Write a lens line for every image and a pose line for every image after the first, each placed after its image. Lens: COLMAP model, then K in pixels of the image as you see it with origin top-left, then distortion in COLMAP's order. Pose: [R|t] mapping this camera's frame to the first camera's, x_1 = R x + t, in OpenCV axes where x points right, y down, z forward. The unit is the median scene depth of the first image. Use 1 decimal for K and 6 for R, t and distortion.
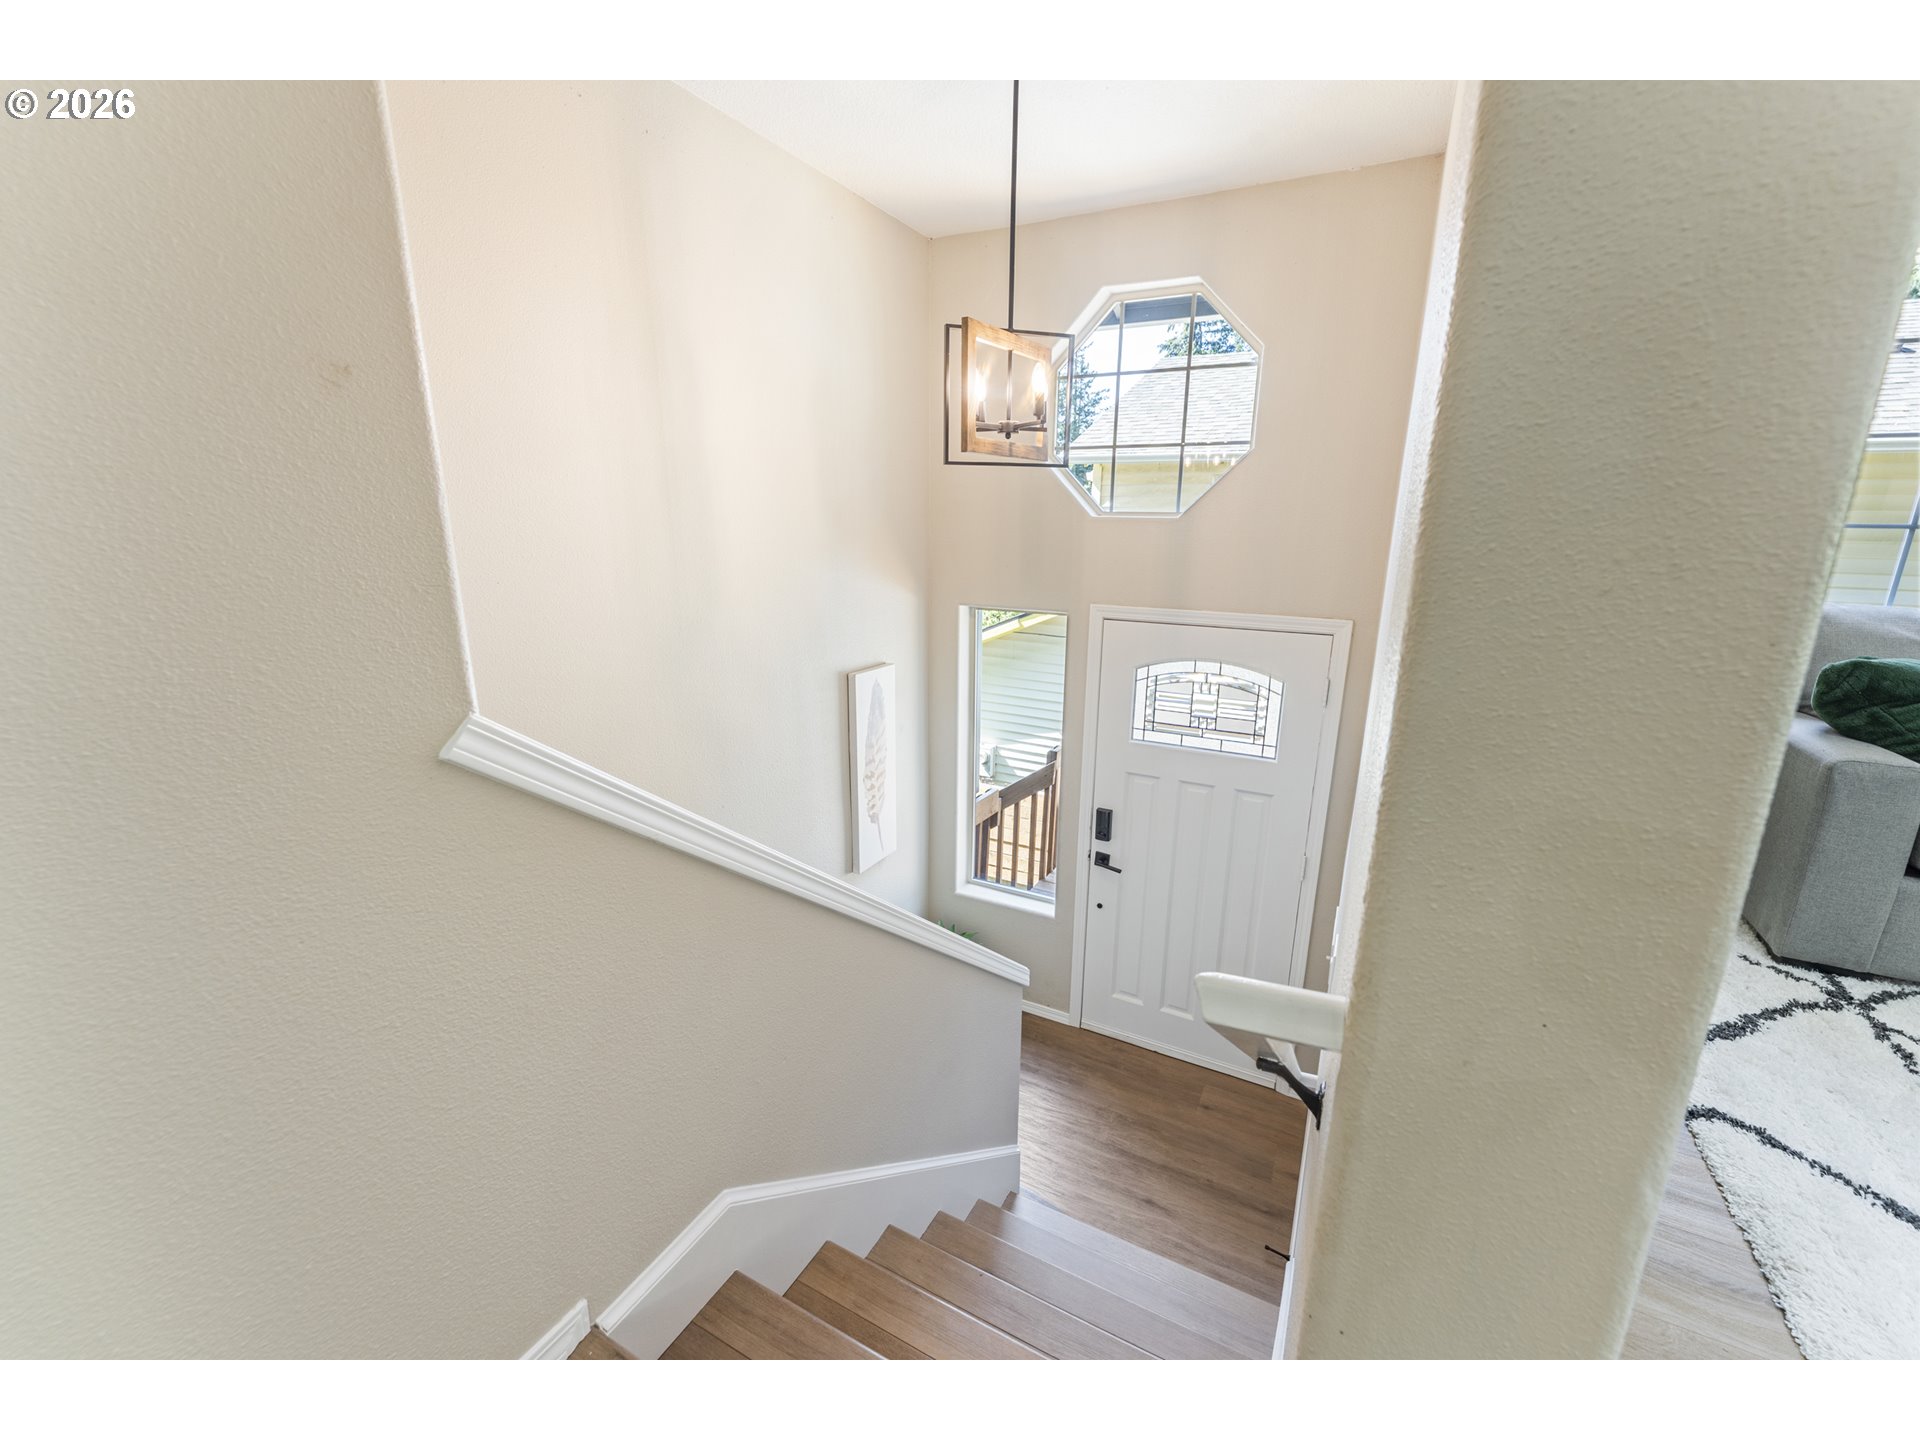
lens RADIAL K [[781.7, 0, 969.4], [0, 781.7, 710.9], [0, 0, 1]] dist [0.000044, -0.000596]
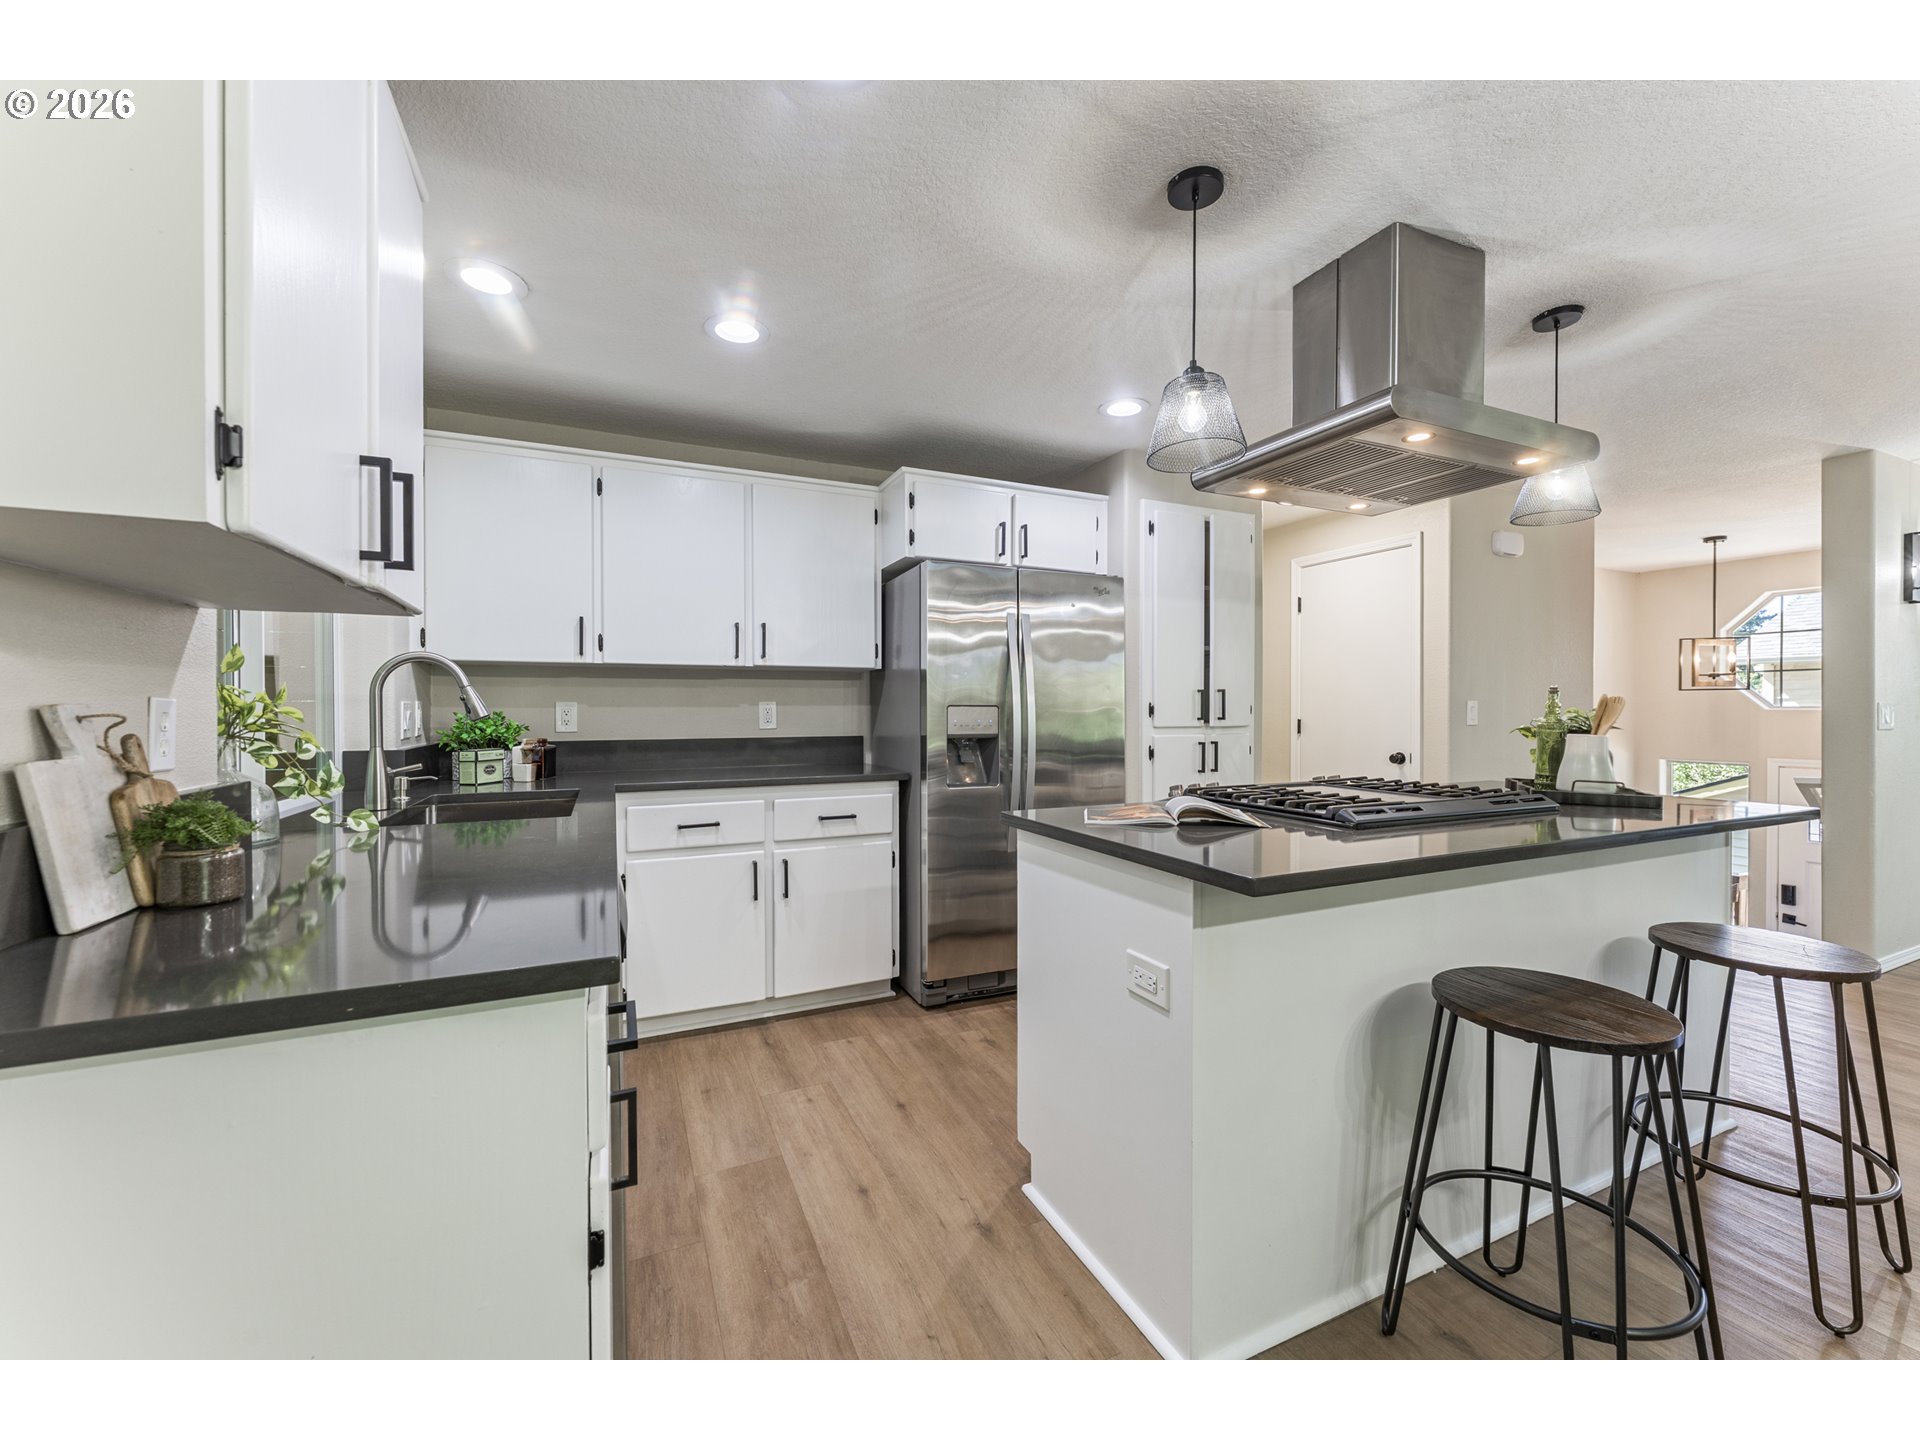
lens RADIAL K [[781.7, 0, 963.1], [0, 781.7, 711.4], [0, 0, 1]] dist [0.000044, -0.000596]
pose [[0.793891, -0.009378, -0.607987, -0.281936], [-0.134037, 0.972587, -0.190024, 0.451386], [0.593103, 0.232351, 0.770871, -1.923263]]
